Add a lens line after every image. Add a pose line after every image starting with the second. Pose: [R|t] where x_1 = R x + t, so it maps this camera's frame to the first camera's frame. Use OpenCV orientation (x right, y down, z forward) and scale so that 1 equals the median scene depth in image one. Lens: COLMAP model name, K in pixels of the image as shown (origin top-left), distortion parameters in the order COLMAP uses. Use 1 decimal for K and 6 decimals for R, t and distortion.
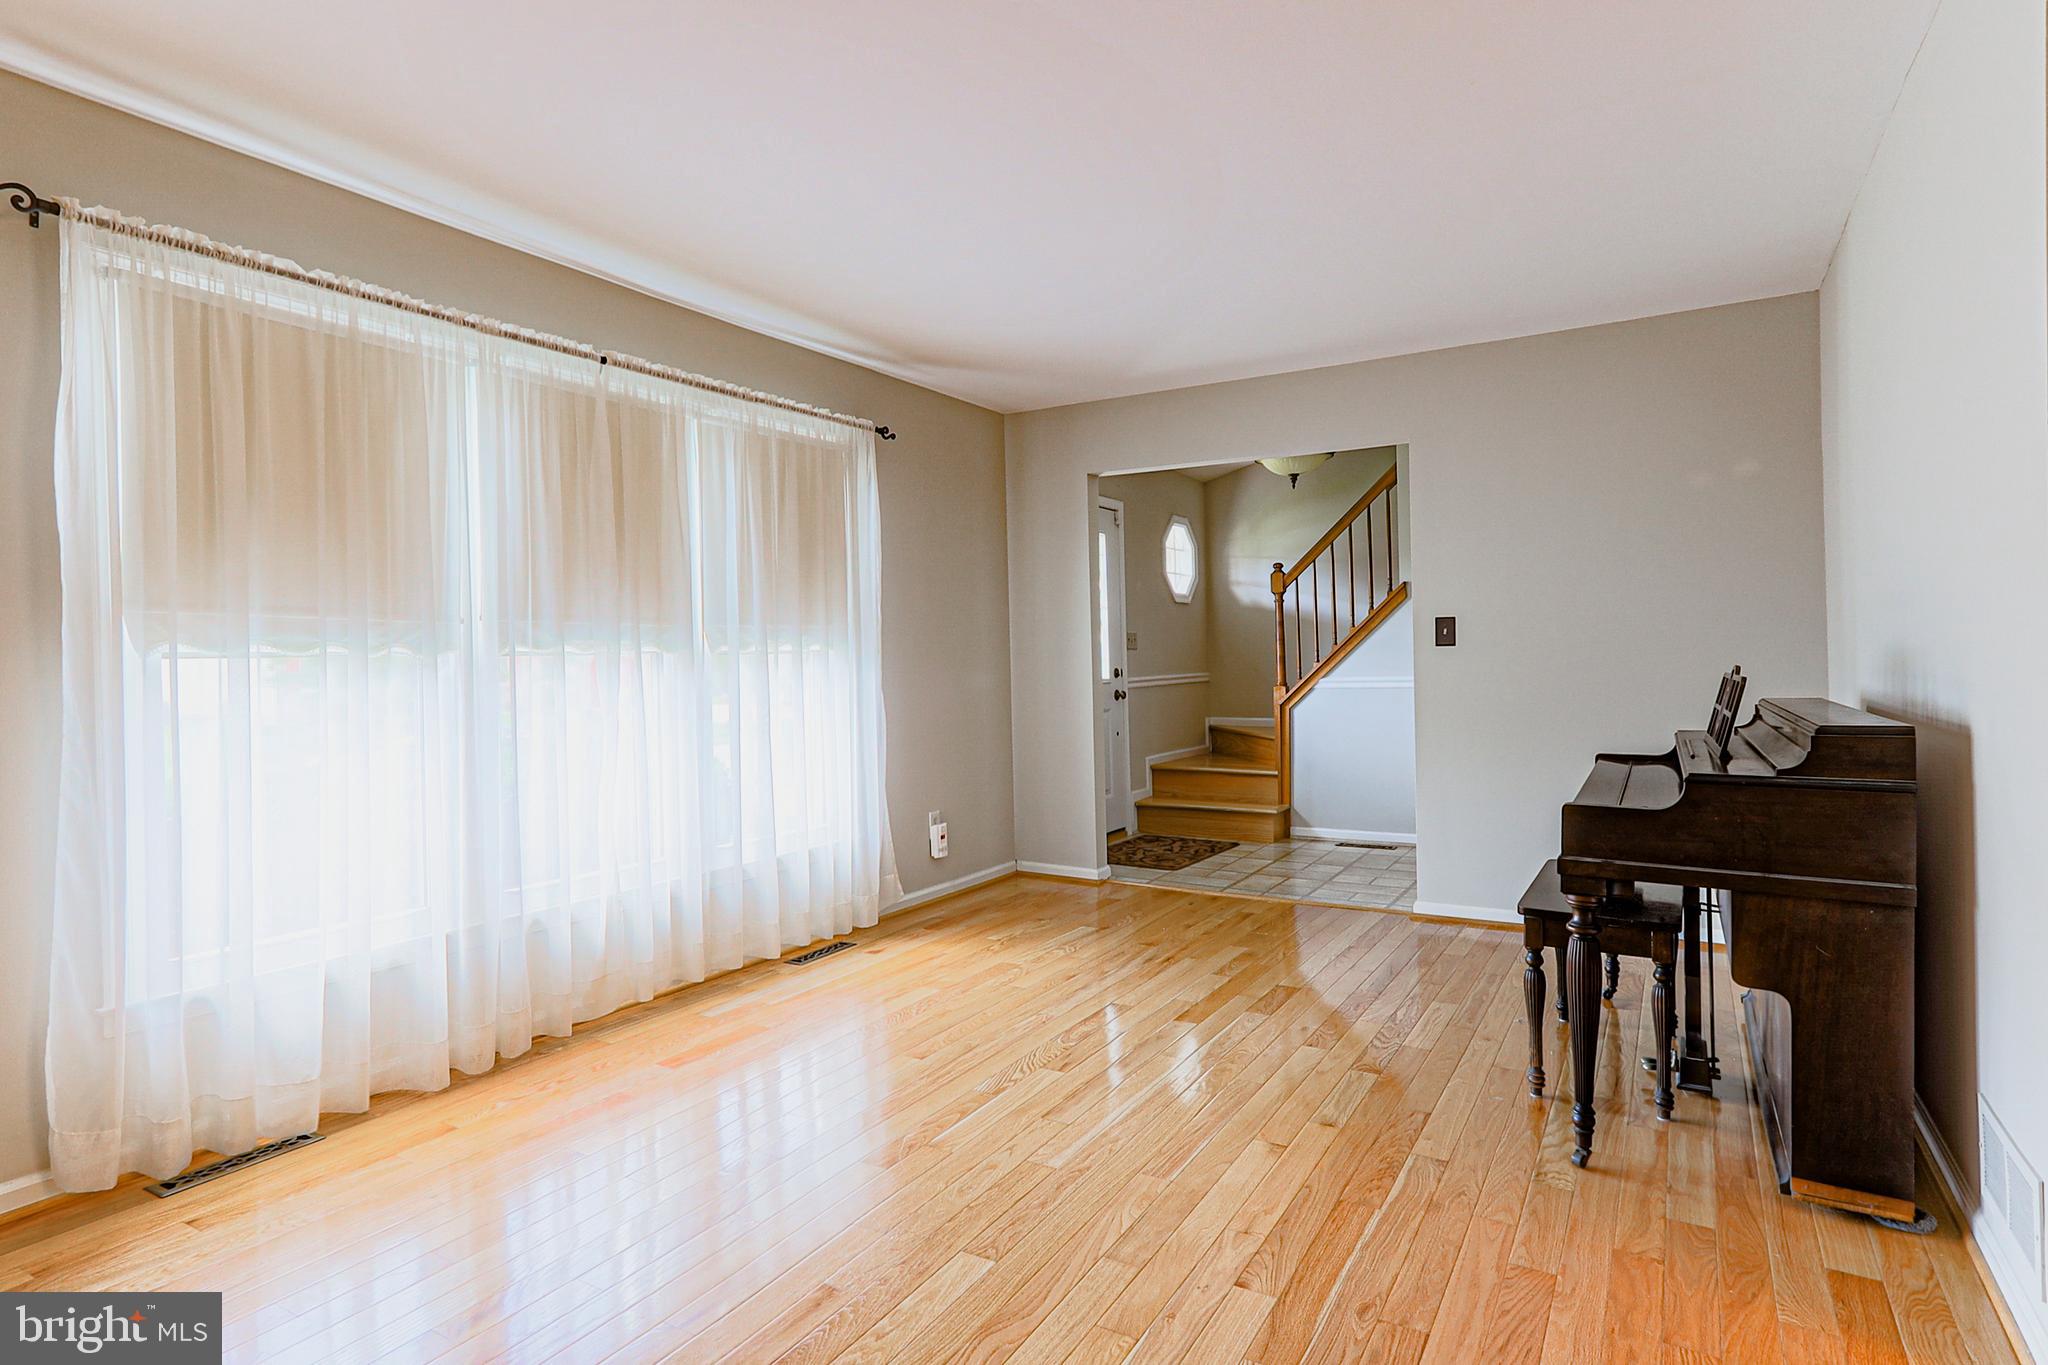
lens RADIAL K [[1121.3, 0, 1016.8], [0, 1121.3, 670.5], [0, 0, 1]] dist [0.014842, -0.000225]
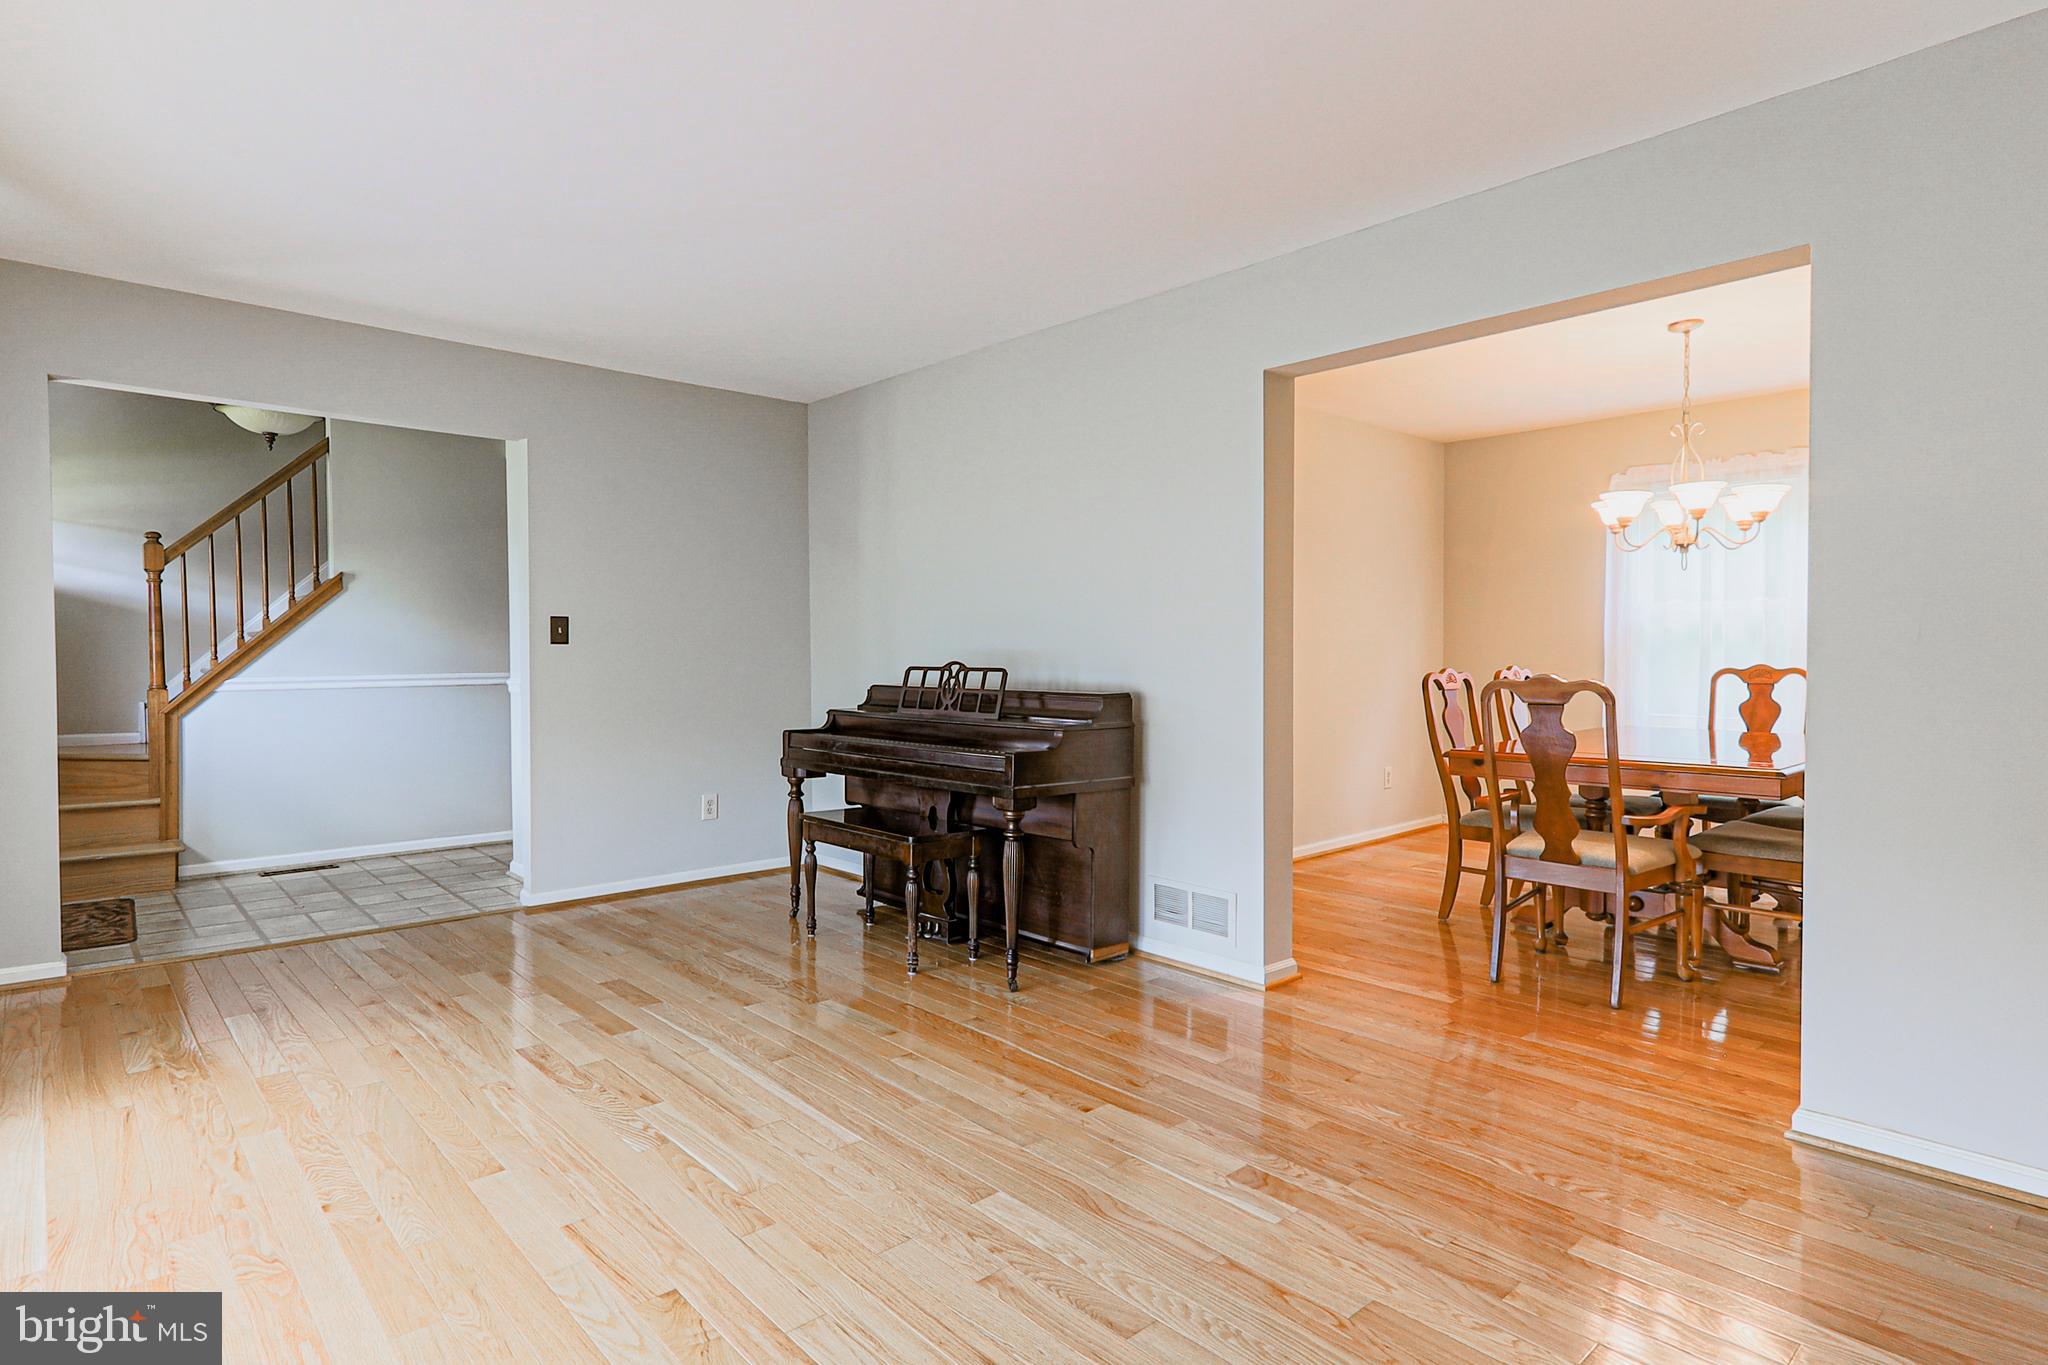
lens RADIAL K [[1082.0, 0, 1020.0], [0, 1082.0, 680.1], [0, 0, 1]] dist [0.004023, 0.002331]
pose [[0.286480, -0.011341, 0.958019, -0.461670], [0.006490, 0.999930, 0.009896, 0.004831], [-0.958064, 0.003383, 0.286534, 0.300907]]
